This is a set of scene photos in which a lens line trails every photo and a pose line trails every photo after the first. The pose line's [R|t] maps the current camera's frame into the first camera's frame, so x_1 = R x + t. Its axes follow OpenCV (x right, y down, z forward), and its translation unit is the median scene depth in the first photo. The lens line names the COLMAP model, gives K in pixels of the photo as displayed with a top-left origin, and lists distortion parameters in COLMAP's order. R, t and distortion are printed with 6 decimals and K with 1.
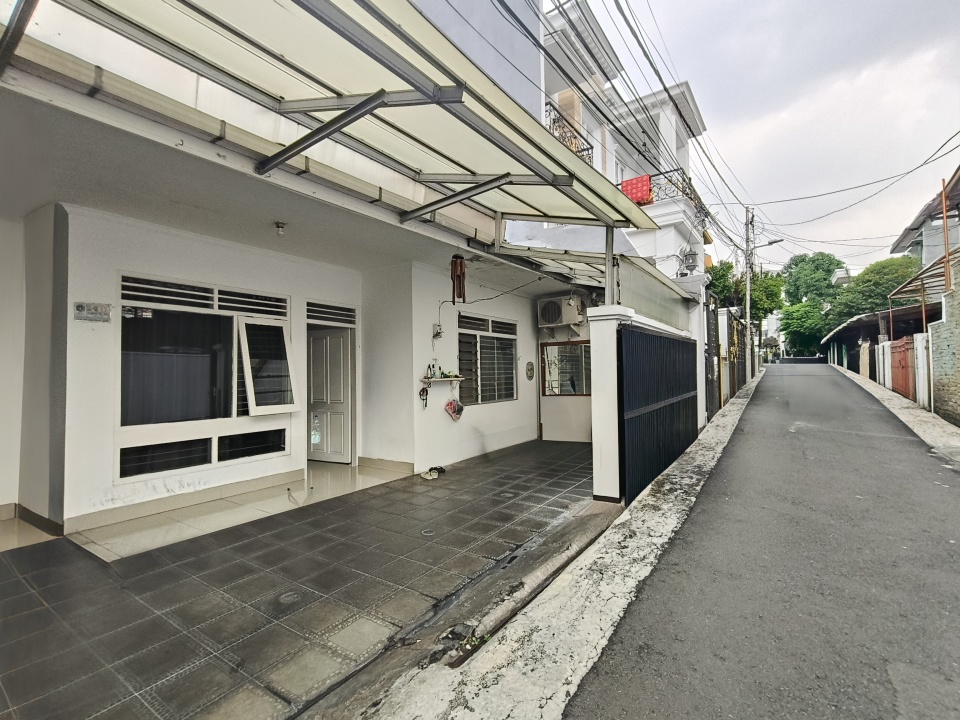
lens RADIAL K [[454.4, 0, 479.0], [0, 454.4, 357.2], [0, 0, 1]] dist [-0.001603, 0.001747]
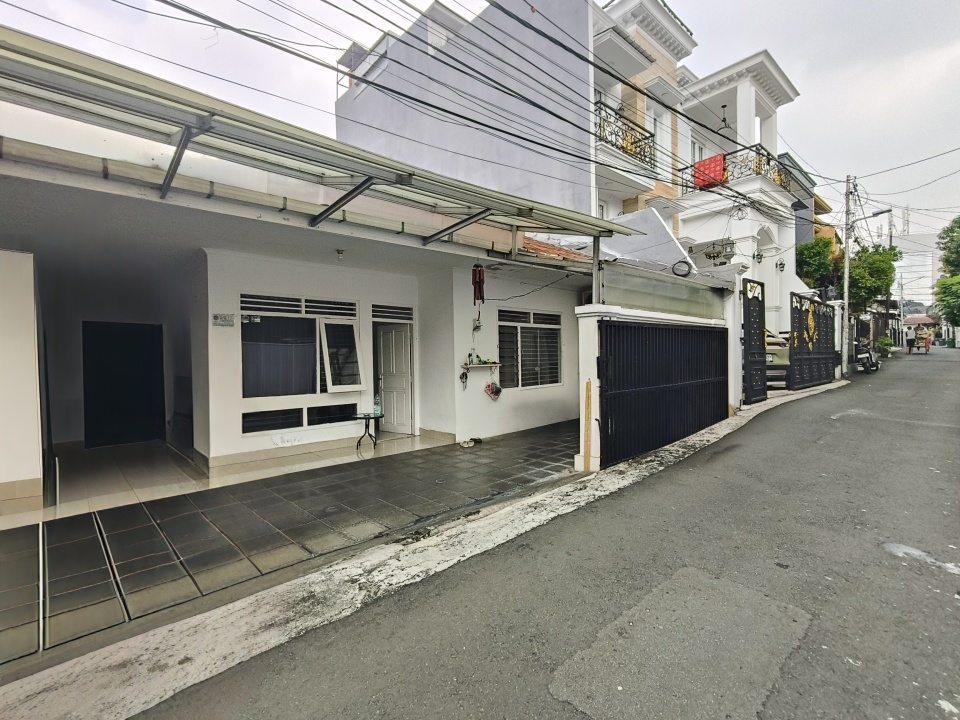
lens RADIAL K [[454.4, 0, 479.0], [0, 454.4, 357.2], [0, 0, 1]] dist [-0.001603, 0.001747]
pose [[0.974088, -0.002294, -0.226157, 0.233872], [0.010055, 0.999399, 0.033173, -0.015924], [0.225945, -0.034587, 0.973526, -0.202059]]
